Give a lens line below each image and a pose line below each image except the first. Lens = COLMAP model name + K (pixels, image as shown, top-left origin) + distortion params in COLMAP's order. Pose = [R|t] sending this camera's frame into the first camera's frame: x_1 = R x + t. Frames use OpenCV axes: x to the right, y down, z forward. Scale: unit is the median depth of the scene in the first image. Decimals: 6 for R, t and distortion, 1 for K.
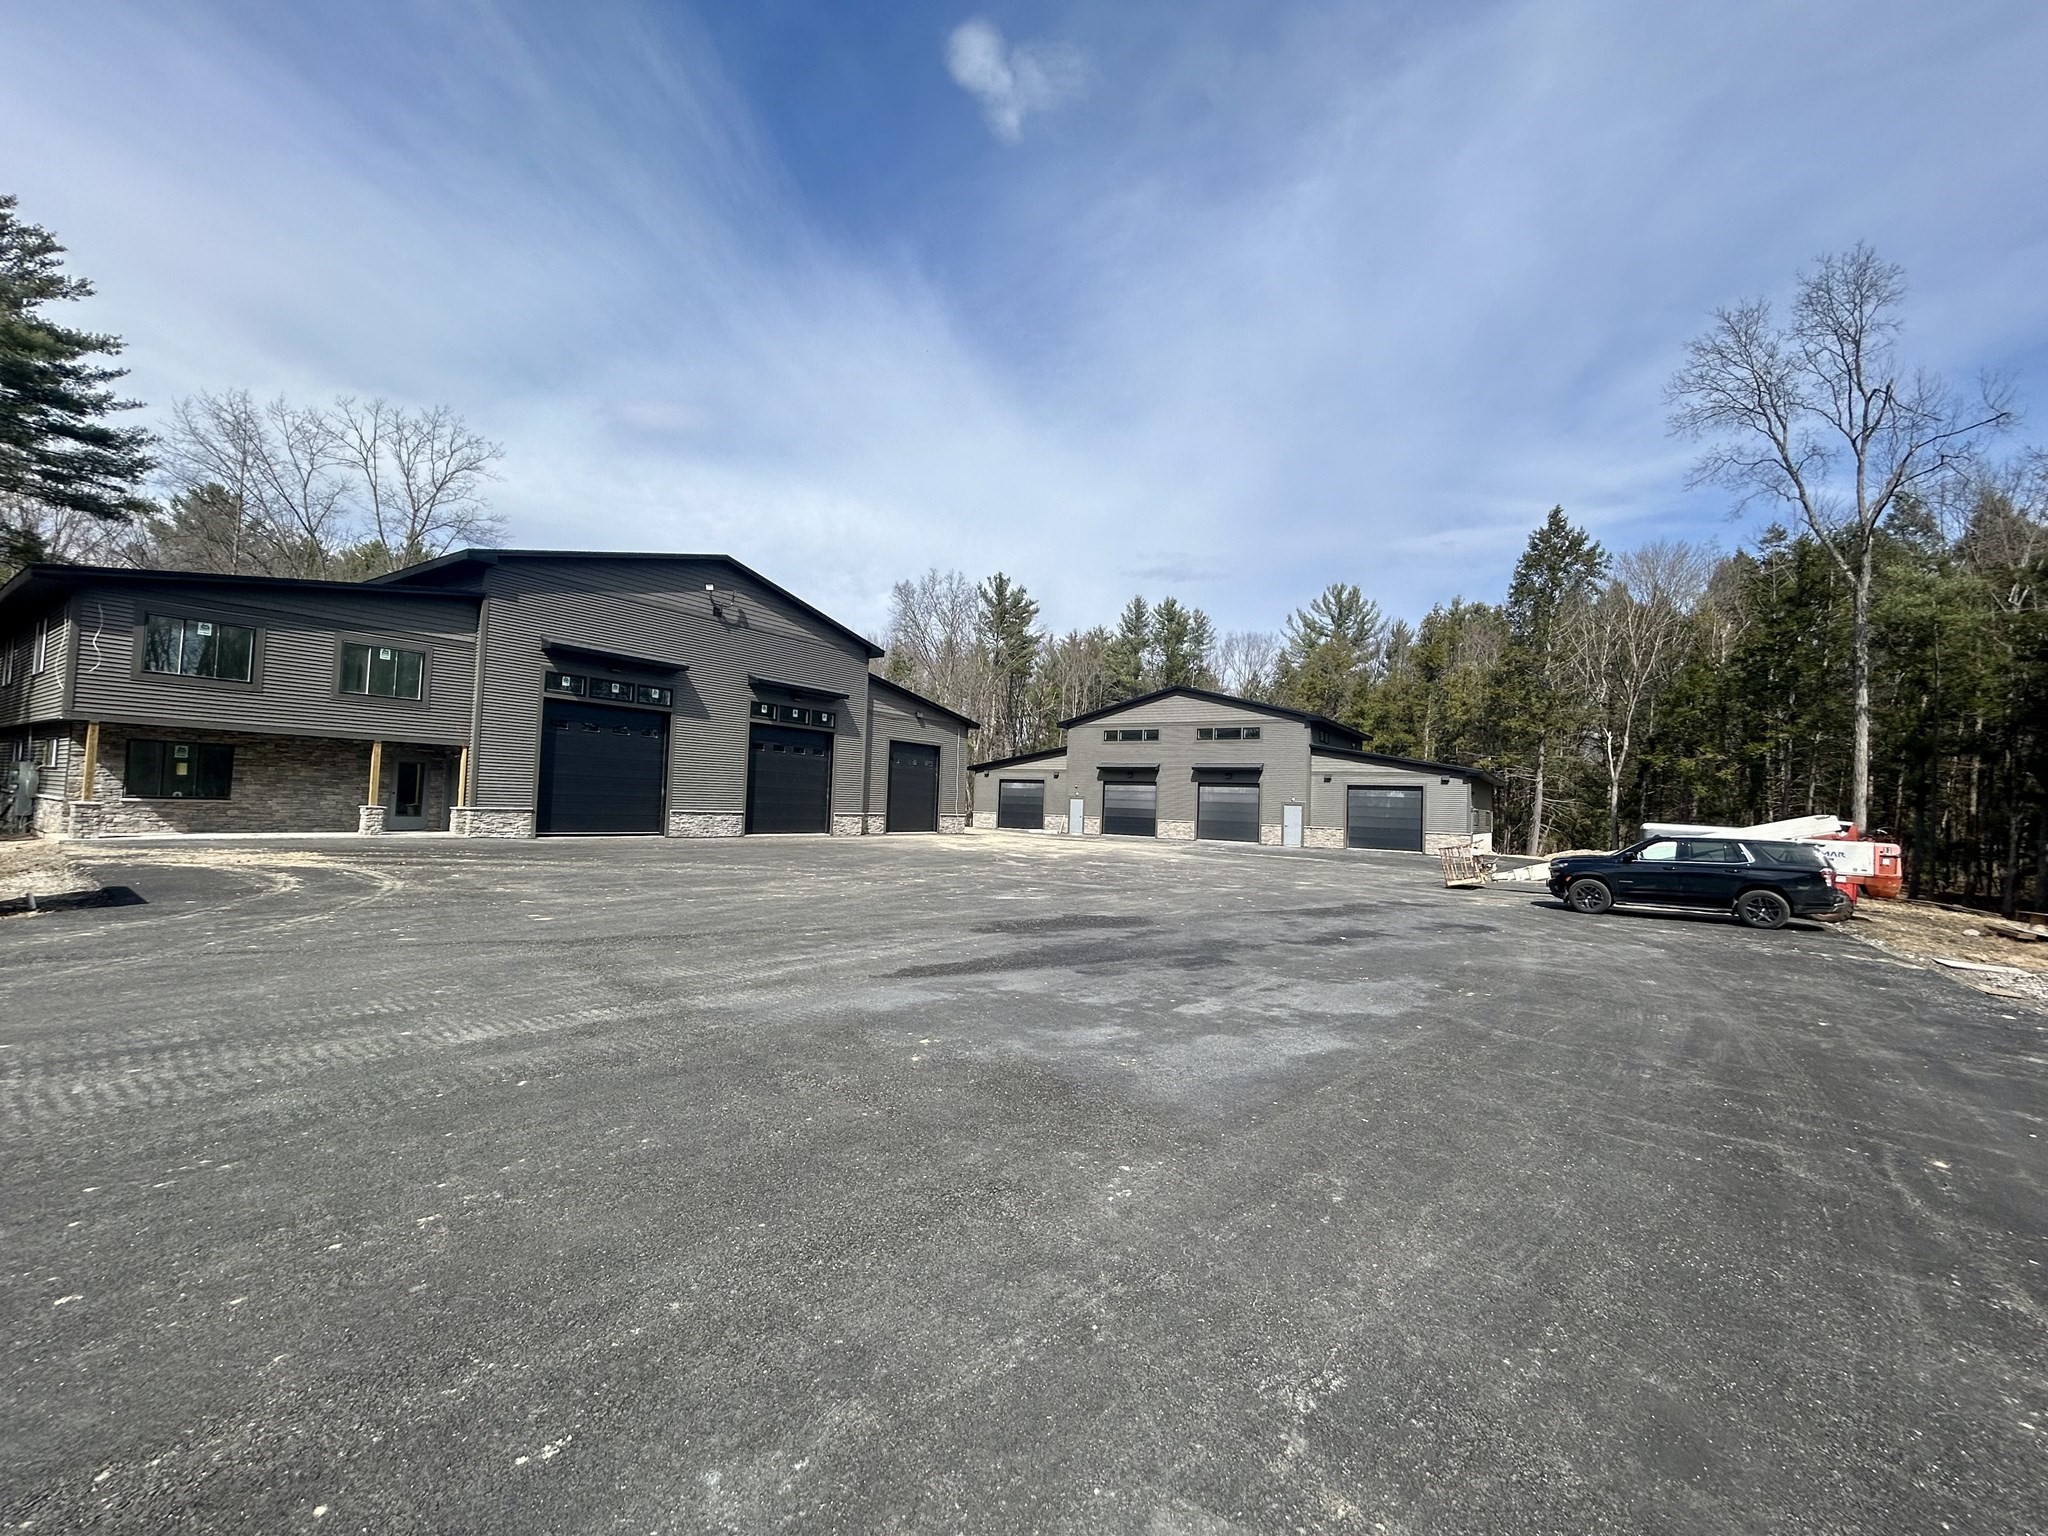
lens RADIAL K [[825.5, 0, 1019.9], [0, 825.5, 770.7], [0, 0, 1]] dist [0.000081, 0.000360]
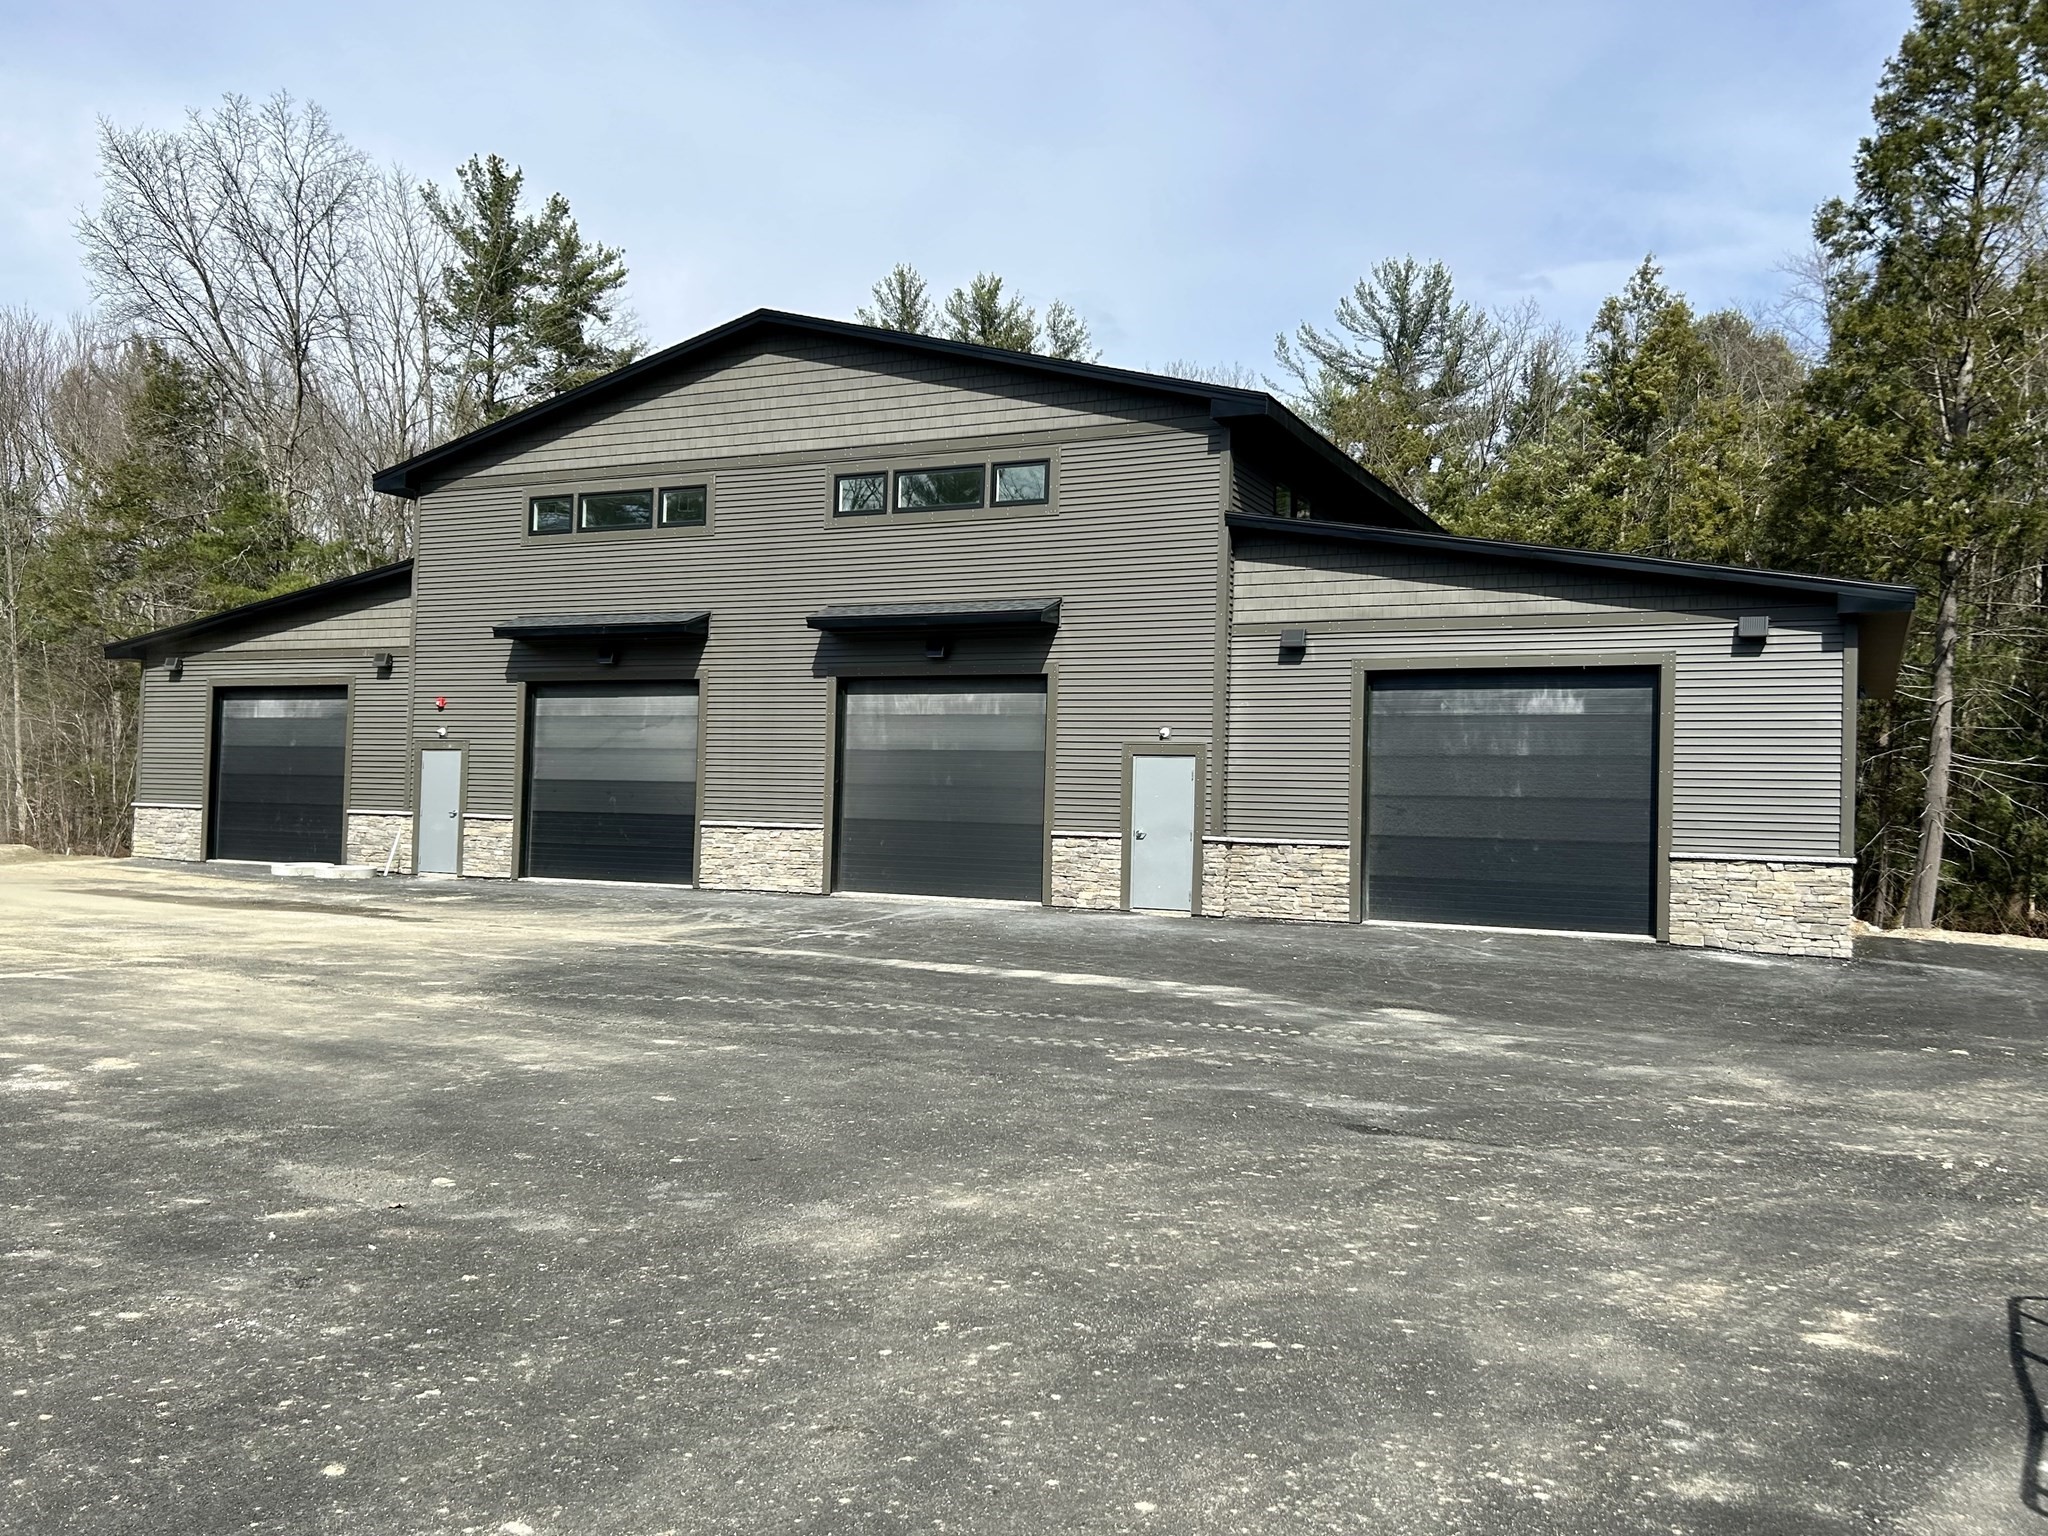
lens RADIAL K [[1630.2, 0, 1041.1], [0, 1630.2, 771.0], [0, 0, 1]] dist [0.082306, -0.115399]
pose [[0.990311, -0.005814, 0.138744, 0.208497], [0.003472, 0.999848, 0.017114, 0.035577], [-0.138822, -0.016466, 0.990180, 0.472595]]
